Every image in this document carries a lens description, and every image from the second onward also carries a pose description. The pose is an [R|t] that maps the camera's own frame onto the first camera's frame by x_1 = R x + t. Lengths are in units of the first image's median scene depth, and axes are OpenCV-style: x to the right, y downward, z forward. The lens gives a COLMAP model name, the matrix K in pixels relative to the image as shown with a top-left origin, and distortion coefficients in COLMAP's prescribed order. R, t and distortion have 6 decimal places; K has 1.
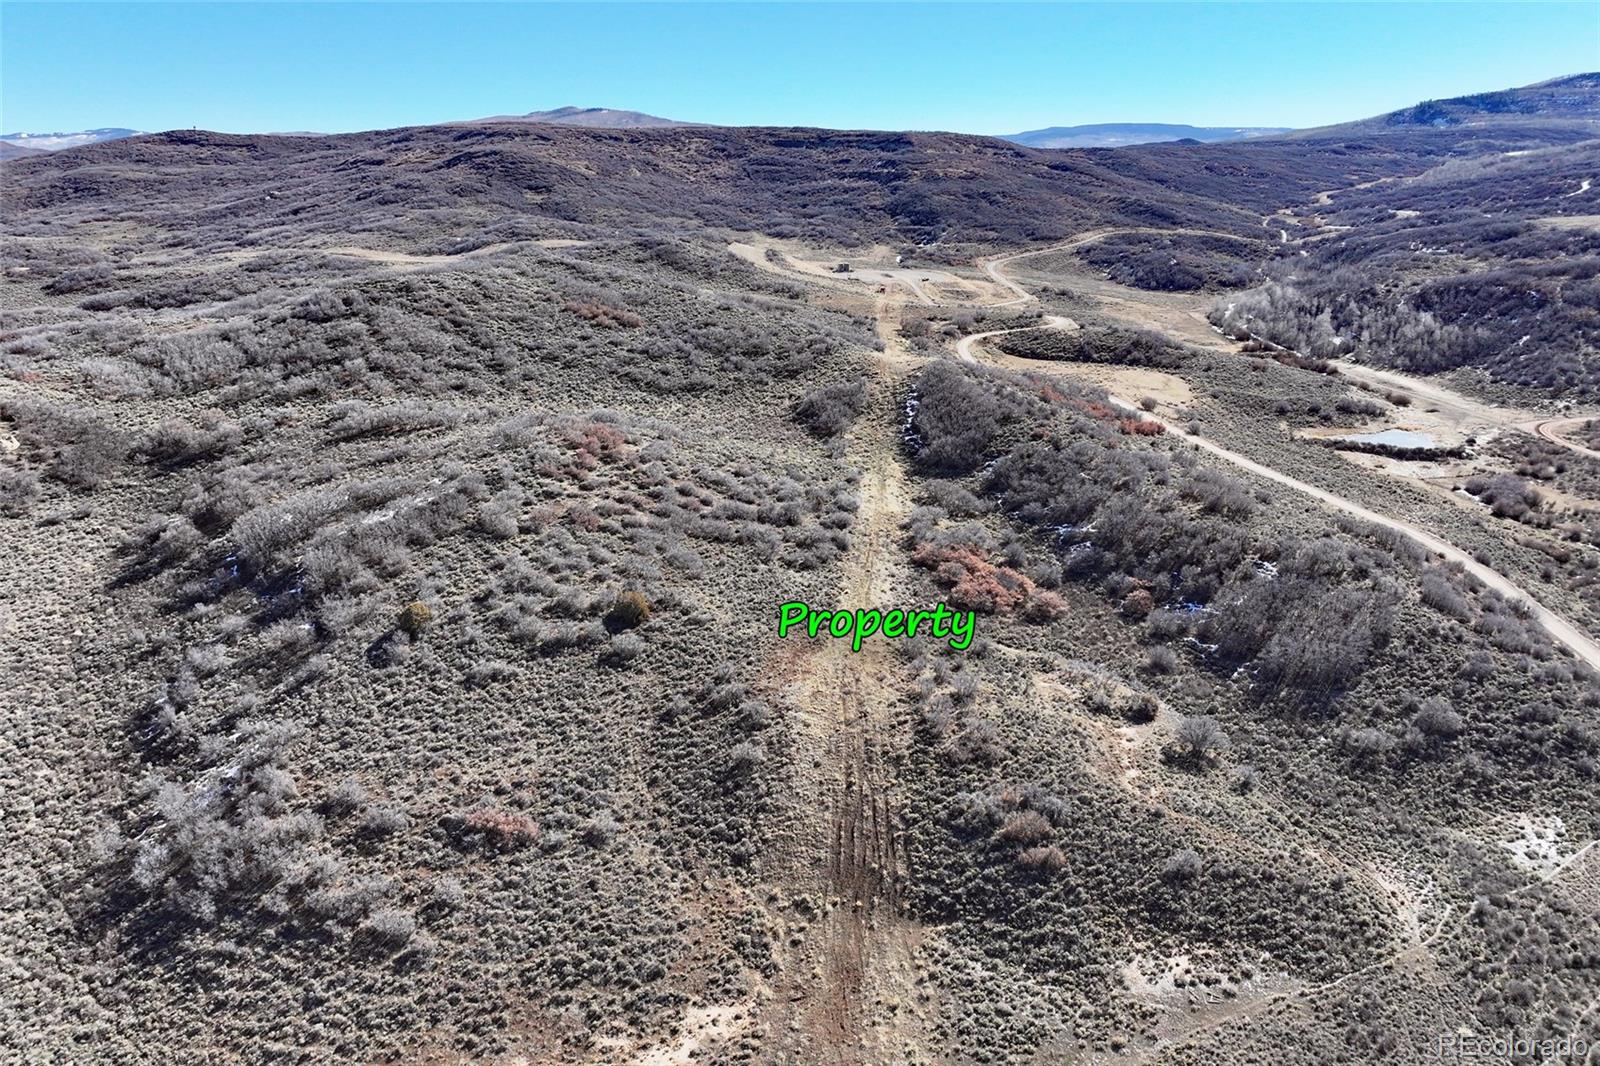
lens RADIAL K [[1120.1, 0, 799.8], [0, 1120.1, 470.9], [0, 0, 1]] dist [0.001471, 0.009106]
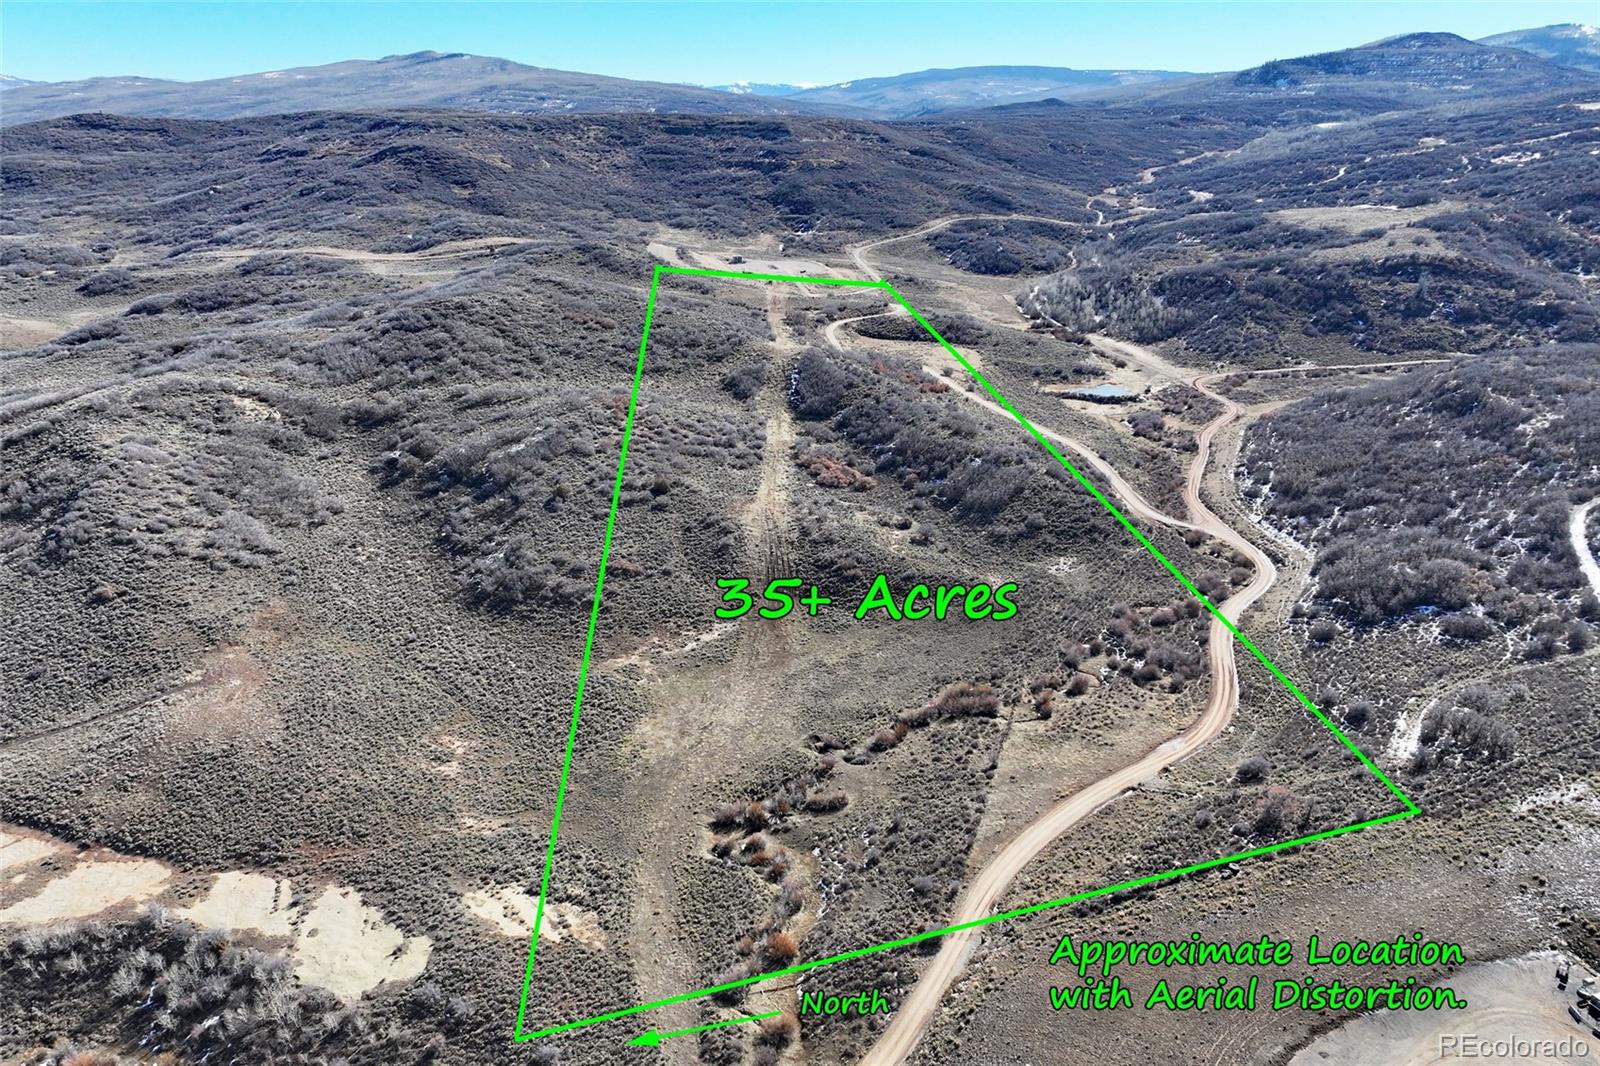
lens RADIAL K [[1120.5, 0, 800.3], [0, 1120.5, 599.6], [0, 0, 1]] dist [-0.000804, 0.015788]
pose [[0.994453, -0.043116, 0.095943, -0.033076], [0.028464, 0.988405, 0.149147, 0.009406], [-0.101262, -0.145588, 0.984149, -0.347901]]
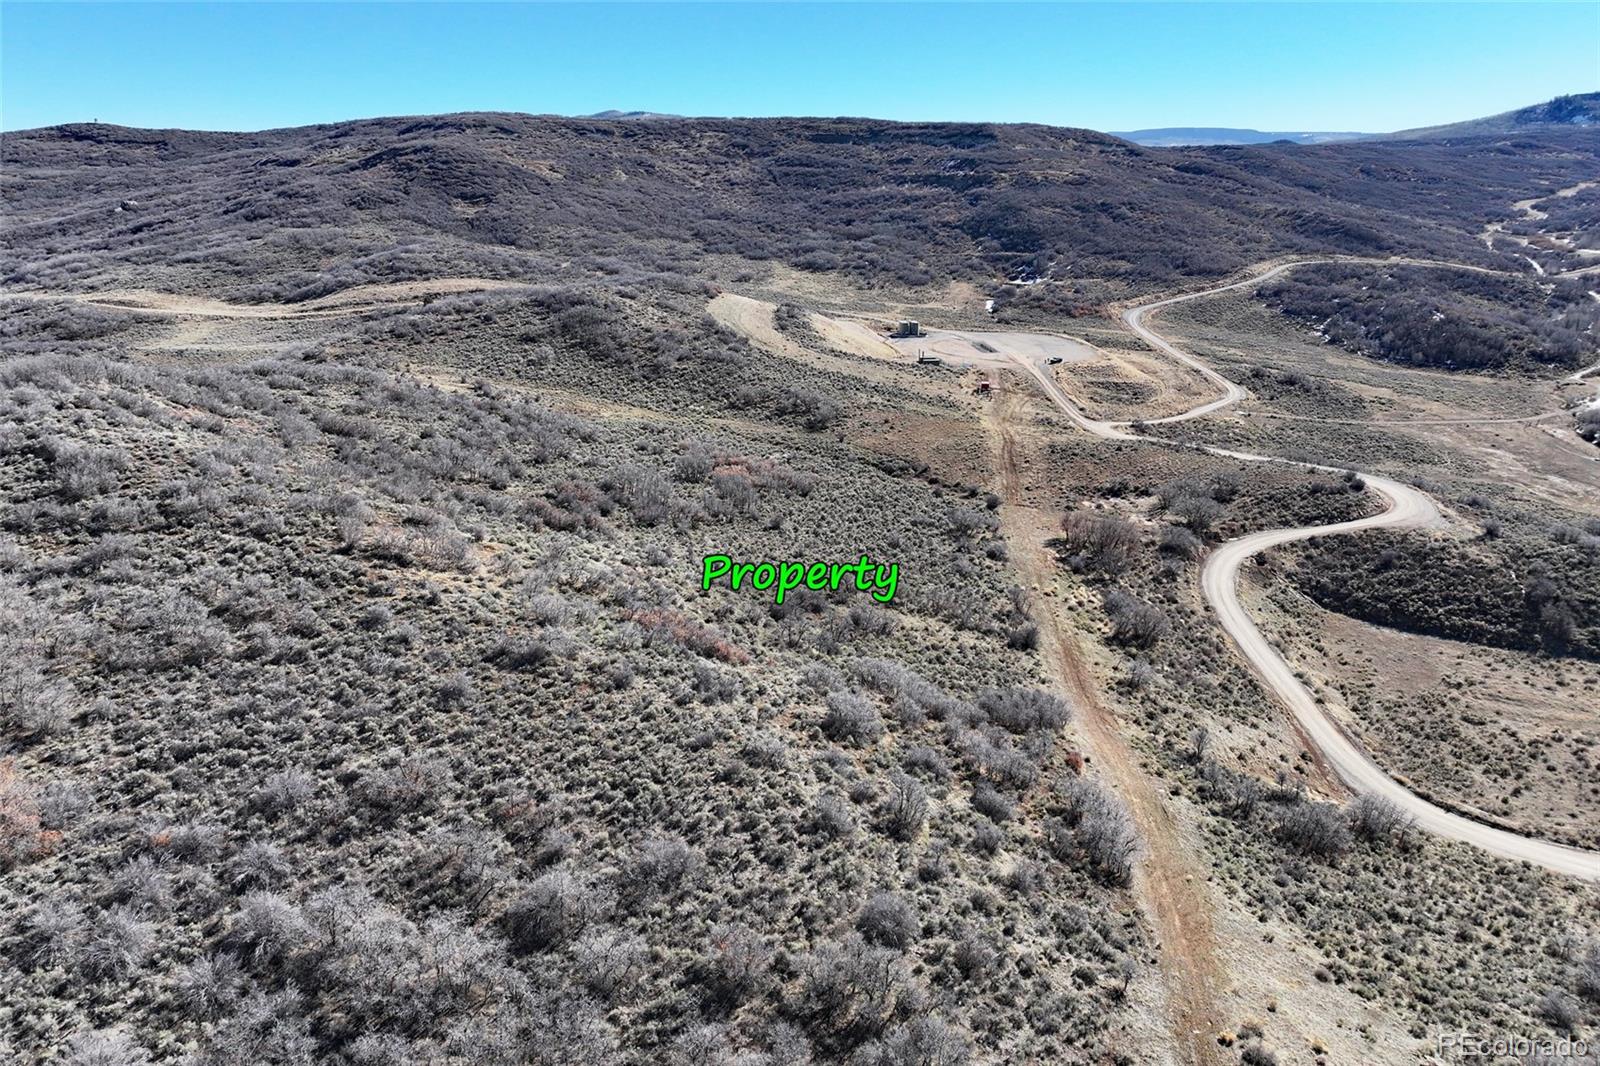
lens RADIAL K [[1120.1, 0, 799.8], [0, 1120.1, 470.9], [0, 0, 1]] dist [0.001471, 0.009106]
pose [[0.999064, 0.010996, -0.041826, 0.007519], [-0.011213, 0.999925, -0.004952, -0.123204], [0.041769, 0.005416, 0.999113, 0.475774]]
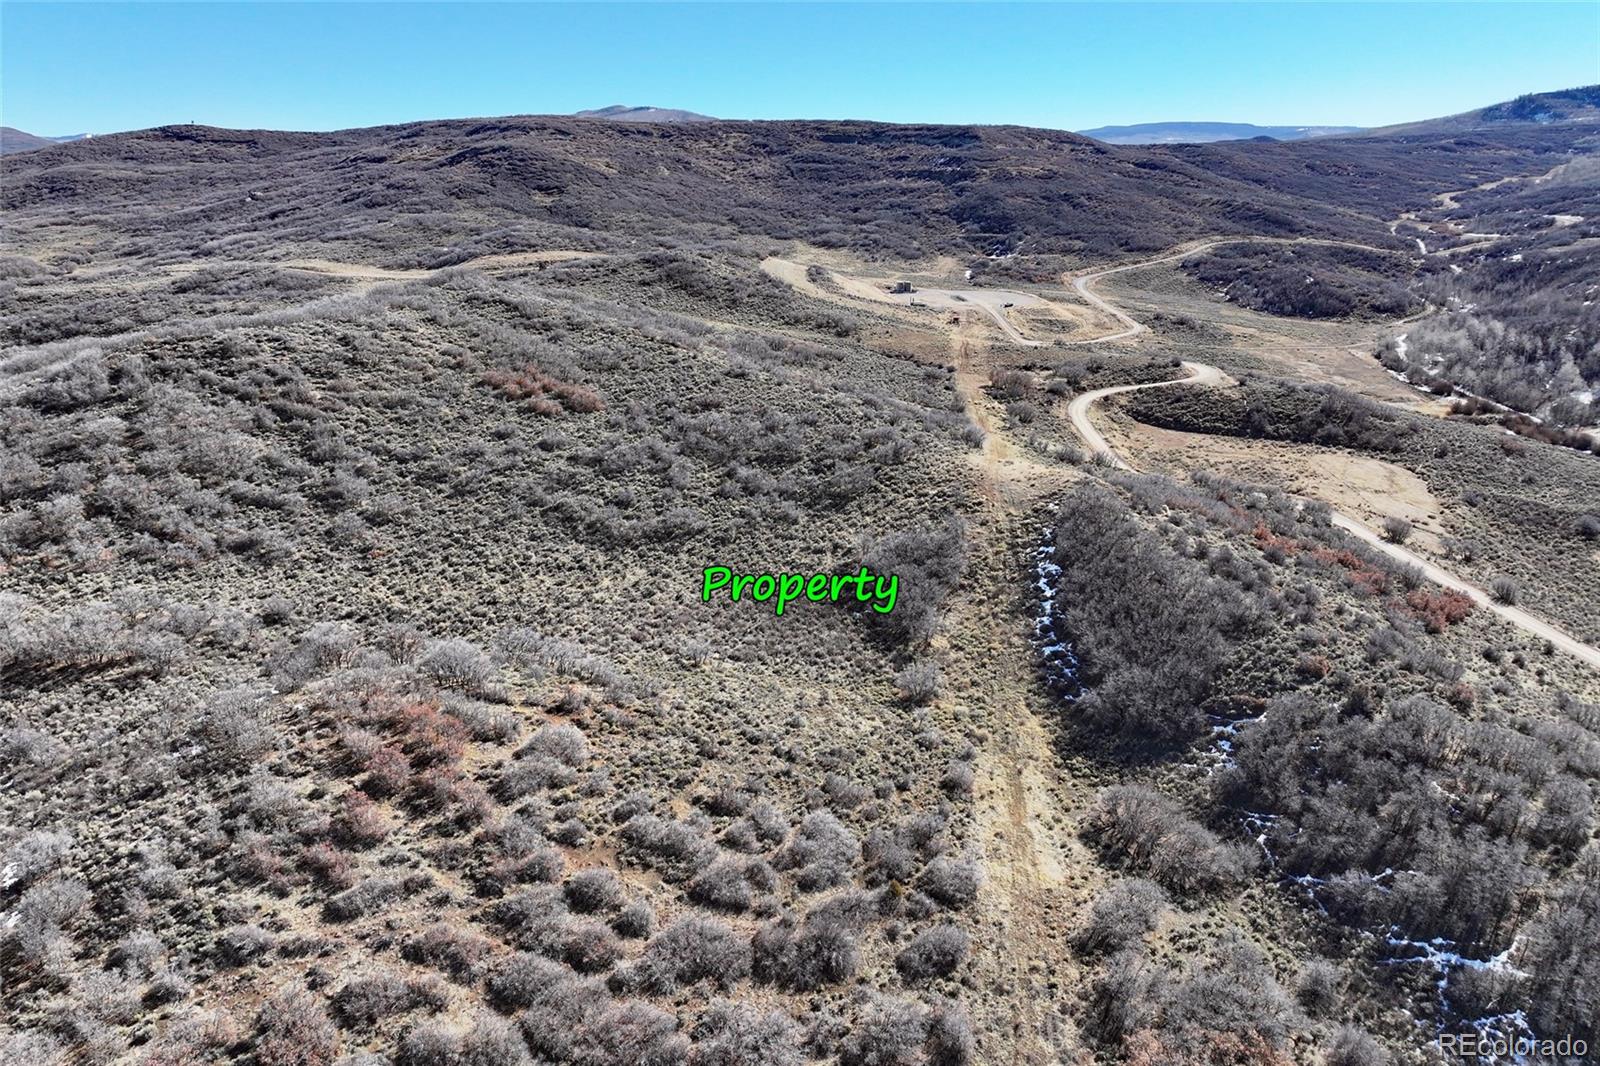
lens RADIAL K [[1120.1, 0, 799.8], [0, 1120.1, 470.9], [0, 0, 1]] dist [0.001471, 0.009106]
pose [[0.999077, 0.011376, -0.041423, -0.001492], [-0.011371, 0.999935, 0.000337, -0.058015], [0.041424, 0.000135, 0.999142, 0.224838]]
